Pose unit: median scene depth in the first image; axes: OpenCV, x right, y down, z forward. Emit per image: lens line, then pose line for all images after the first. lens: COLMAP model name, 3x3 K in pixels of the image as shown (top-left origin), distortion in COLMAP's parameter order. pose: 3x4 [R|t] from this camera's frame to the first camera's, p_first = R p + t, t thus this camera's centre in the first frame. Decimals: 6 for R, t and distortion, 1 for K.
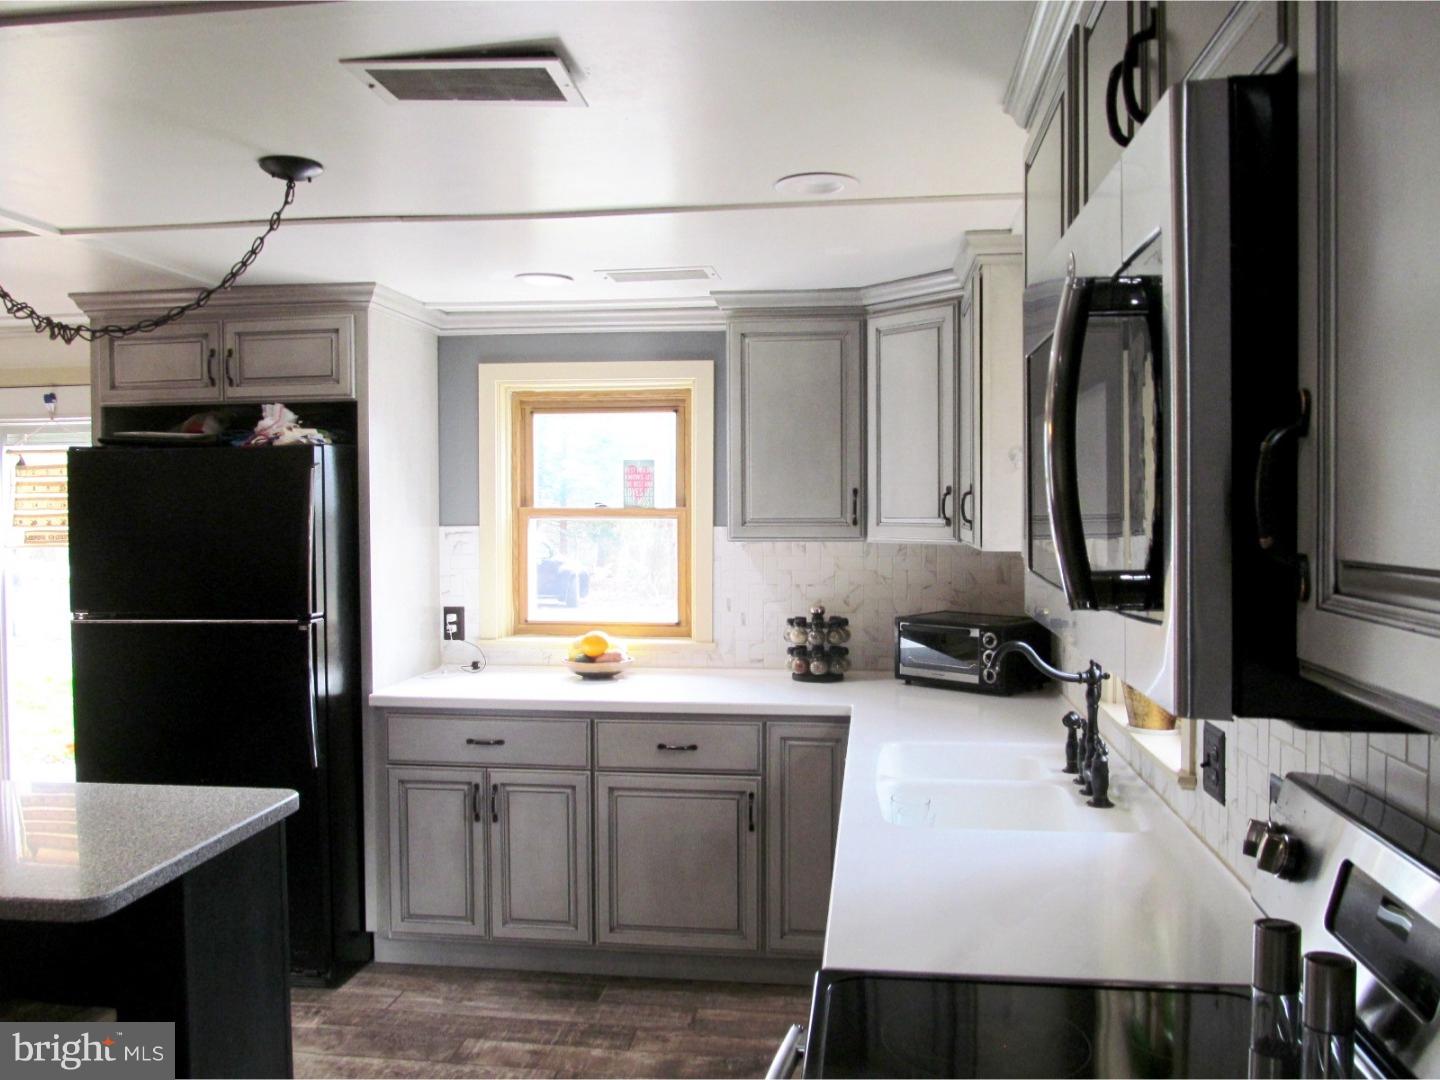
lens RADIAL K [[1193.7, 0, 719.9], [0, 1193.7, 543.3], [0, 0, 1]] dist [-0.060193, 0.028438]
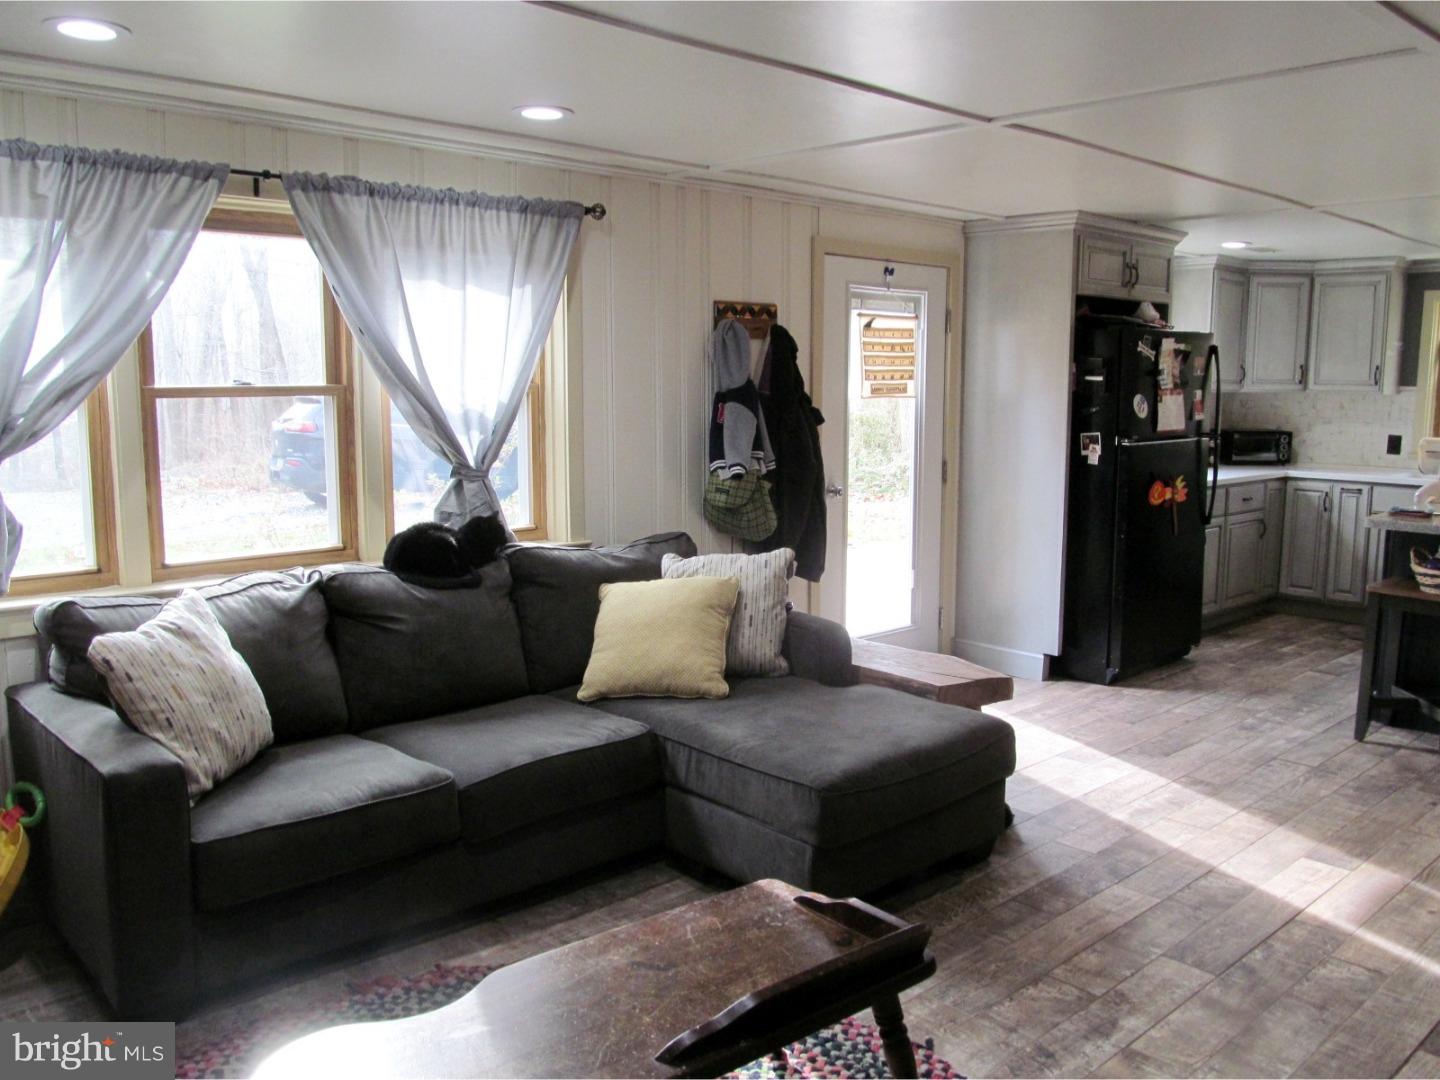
lens RADIAL K [[1193.7, 0, 712.2], [0, 1193.7, 536.3], [0, 0, 1]] dist [-0.060193, 0.028438]
pose [[0.639022, -0.092520, 0.763604, -1.984793], [0.015967, 0.994121, 0.107088, 0.013243], [-0.769022, -0.056239, 0.636743, 0.437862]]
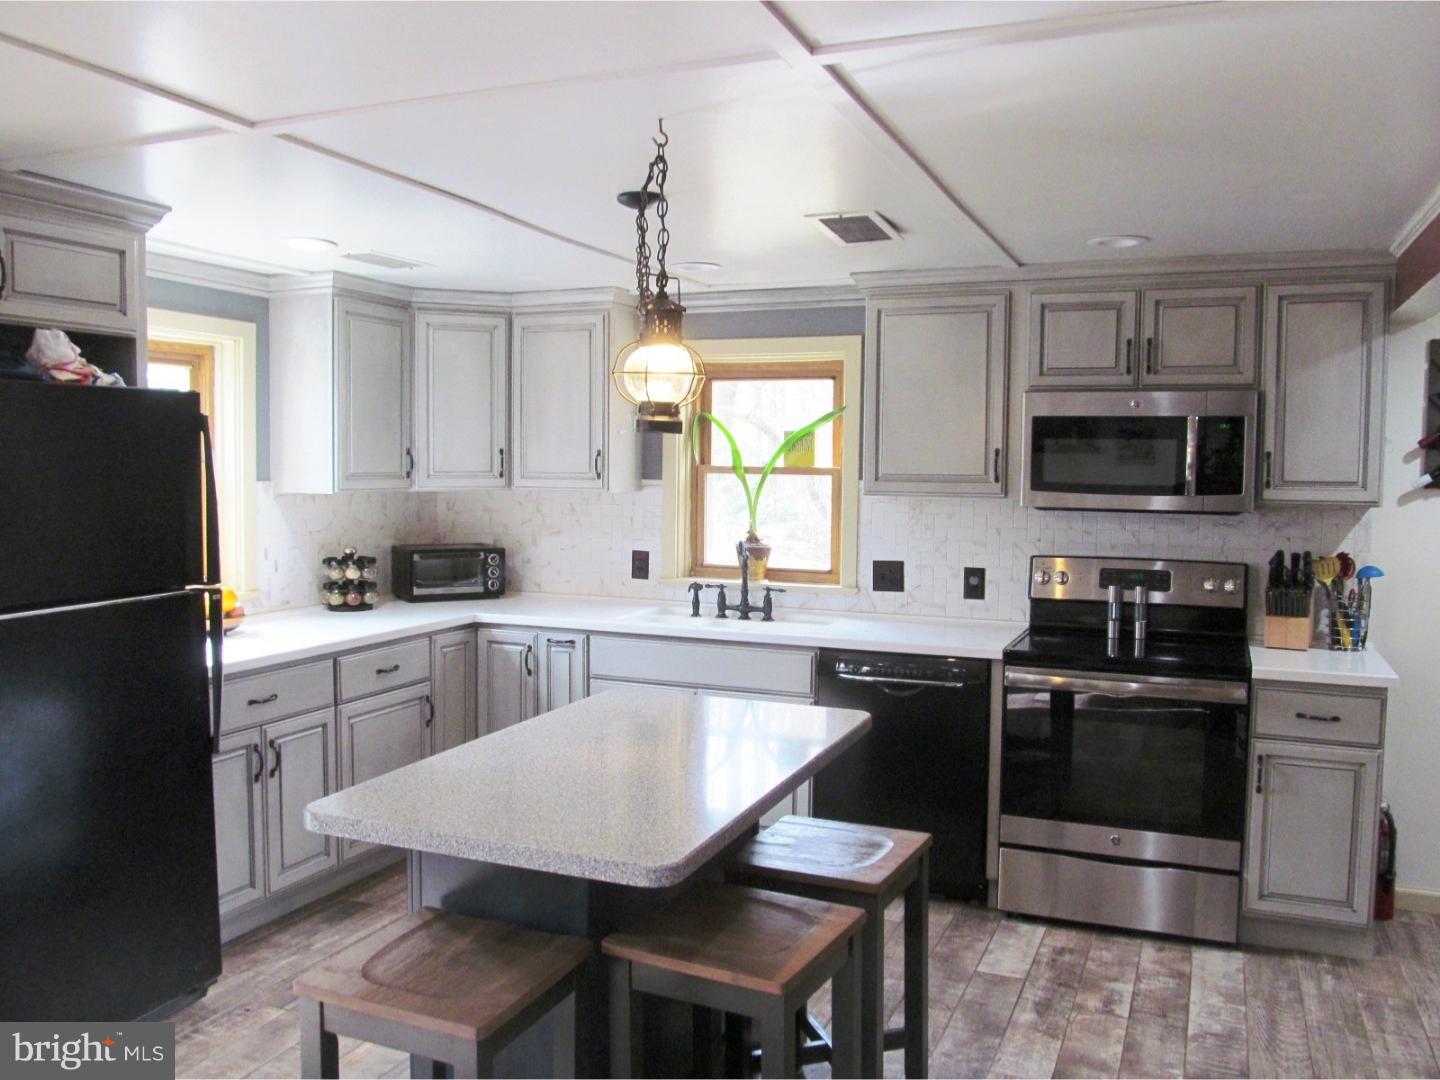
lens RADIAL K [[1193.7, 0, 708.1], [0, 1193.7, 542.8], [0, 0, 1]] dist [-0.060193, 0.028438]
pose [[0.274251, -0.059646, 0.959807, -1.029584], [0.023592, 0.998192, 0.055290, -0.008925], [-0.961369, 0.007481, 0.275162, 0.369025]]
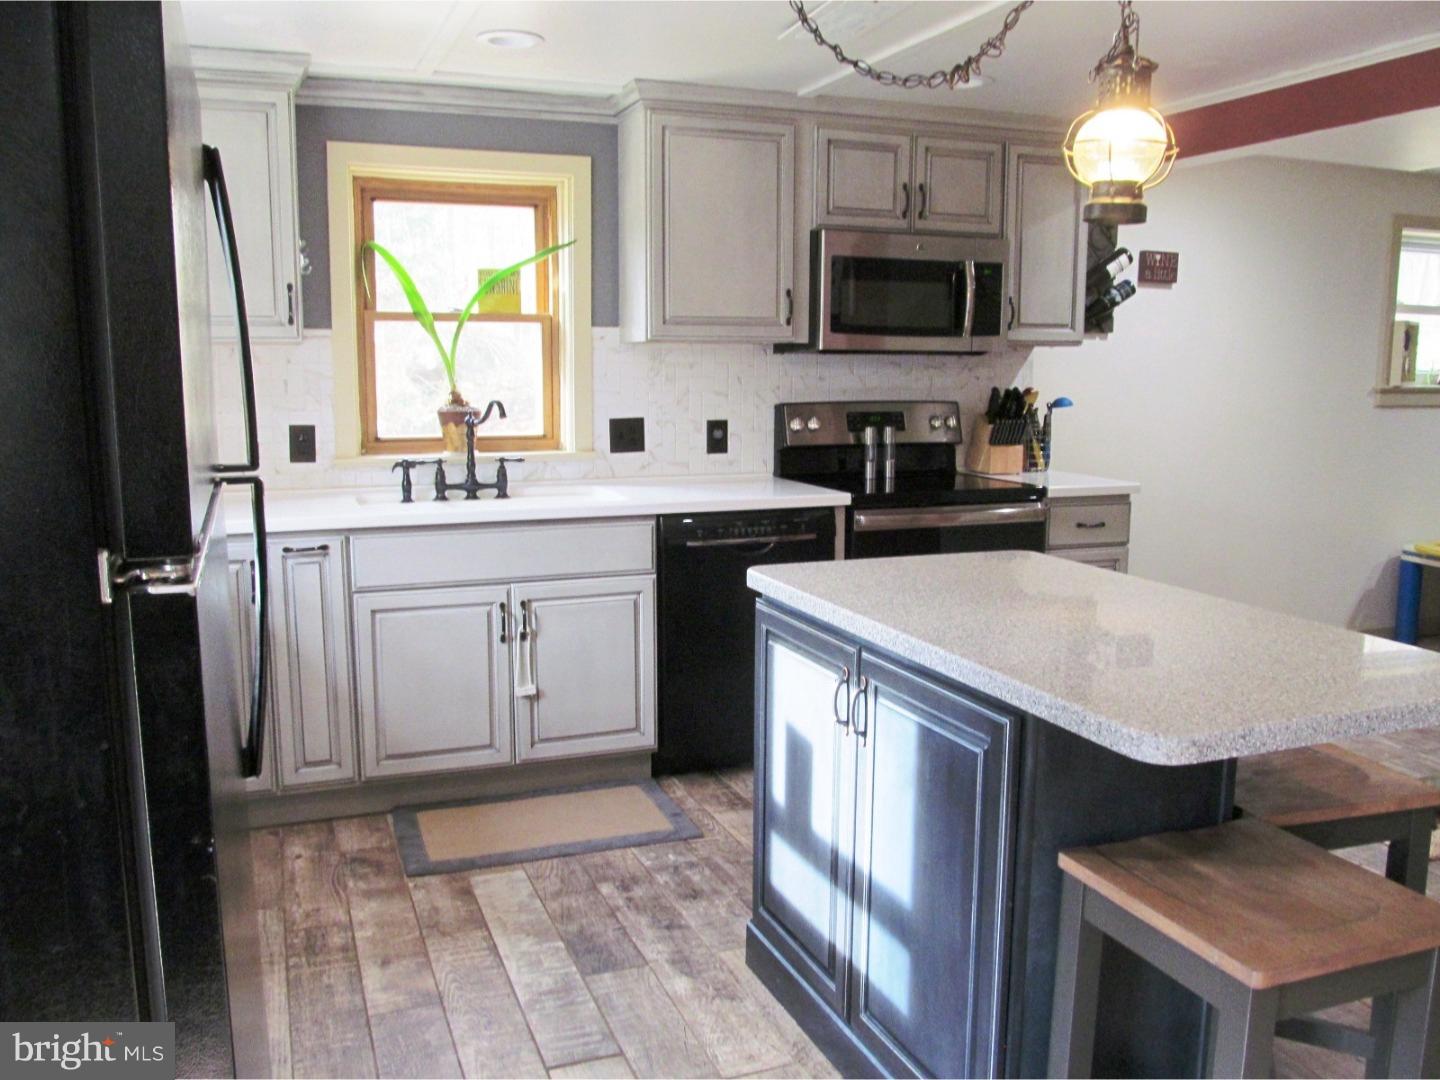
lens RADIAL K [[1193.7, 0, 713.4], [0, 1193.7, 540.7], [0, 0, 1]] dist [-0.060193, 0.028438]
pose [[-0.467950, -0.130423, 0.874078, -0.857967], [0.030731, 0.986051, 0.163583, 0.010614], [-0.883220, 0.103410, -0.457415, 0.844020]]
